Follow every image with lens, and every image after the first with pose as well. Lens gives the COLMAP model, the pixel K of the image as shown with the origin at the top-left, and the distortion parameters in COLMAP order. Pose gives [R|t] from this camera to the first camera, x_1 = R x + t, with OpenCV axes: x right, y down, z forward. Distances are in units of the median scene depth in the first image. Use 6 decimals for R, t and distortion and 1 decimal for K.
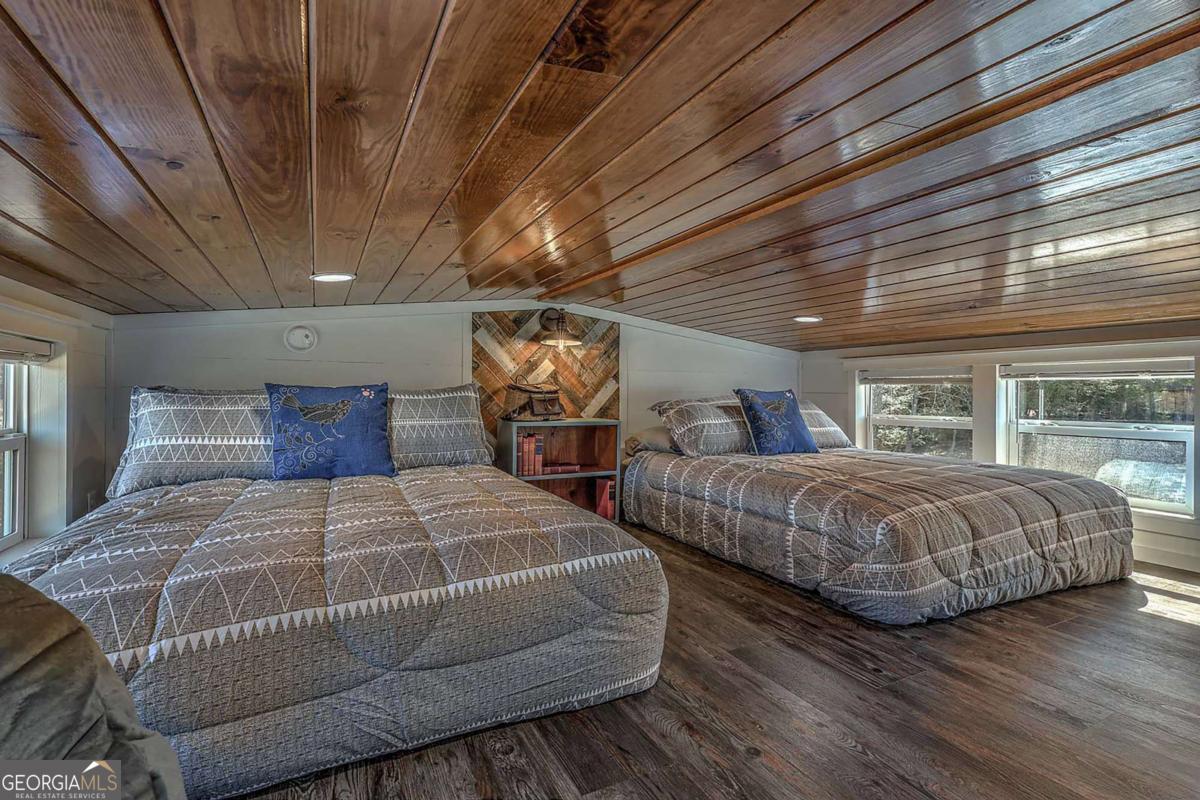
lens RADIAL K [[562.9, 0, 602.9], [0, 562.9, 393.9], [0, 0, 1]] dist [-0.002300, -0.000270]
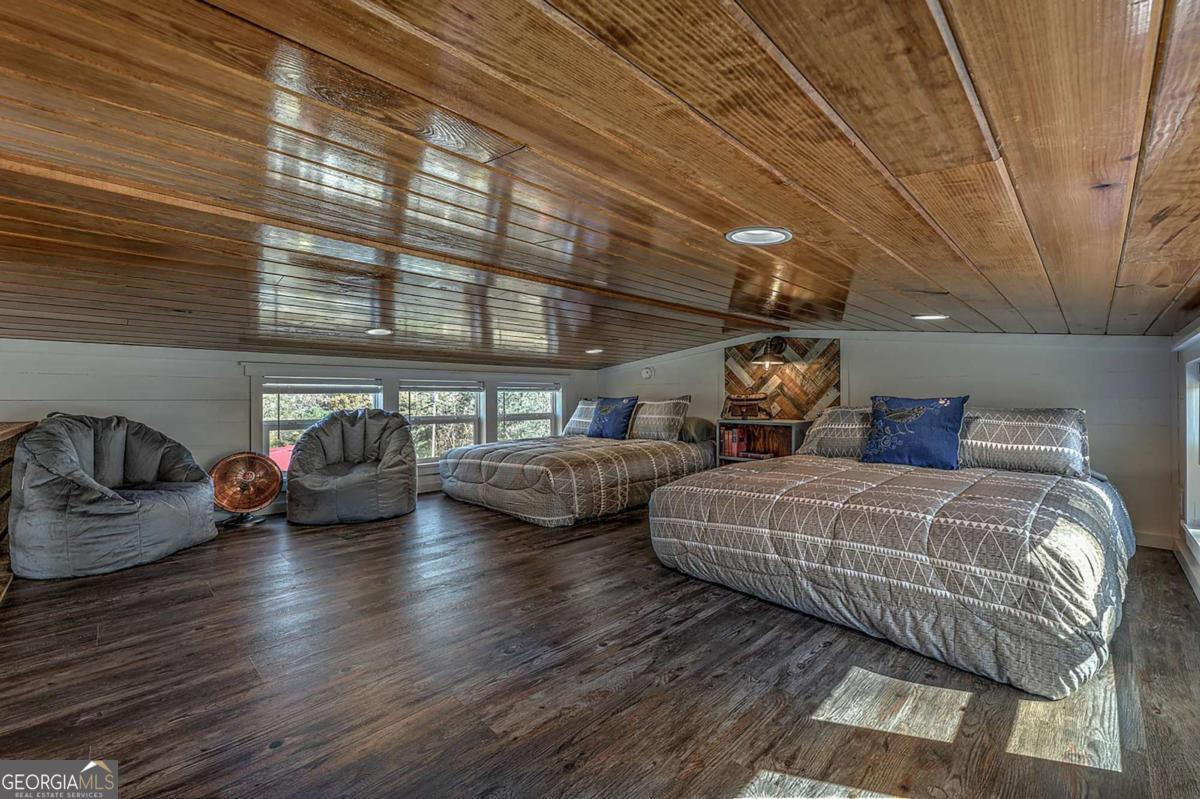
lens RADIAL K [[486.6, 0, 595.1], [0, 486.6, 398.0], [0, 0, 1]] dist [0.000304, 0.000038]
pose [[0.300432, -0.006105, -0.953784, 0.905783], [0.000739, 0.999981, -0.006168, -0.000111], [0.953803, 0.001148, 0.300431, 0.256767]]
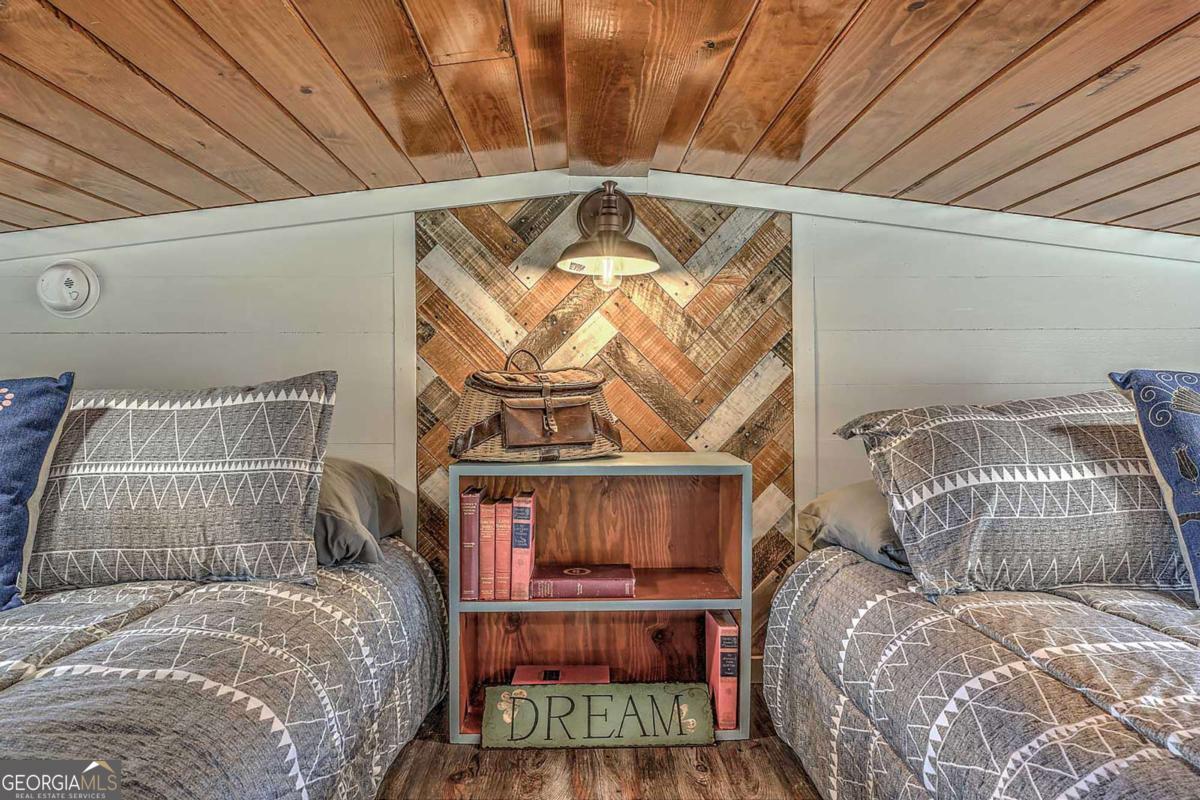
lens RADIAL K [[814.5, 0, 598.7], [0, 814.5, 400.7], [0, 0, 1]] dist [0.004093, 0.001451]
pose [[0.903212, -0.008281, -0.429115, 0.167790], [0.011157, 0.999929, 0.004186, 0.002478], [0.429050, -0.008568, 0.903240, 0.469709]]
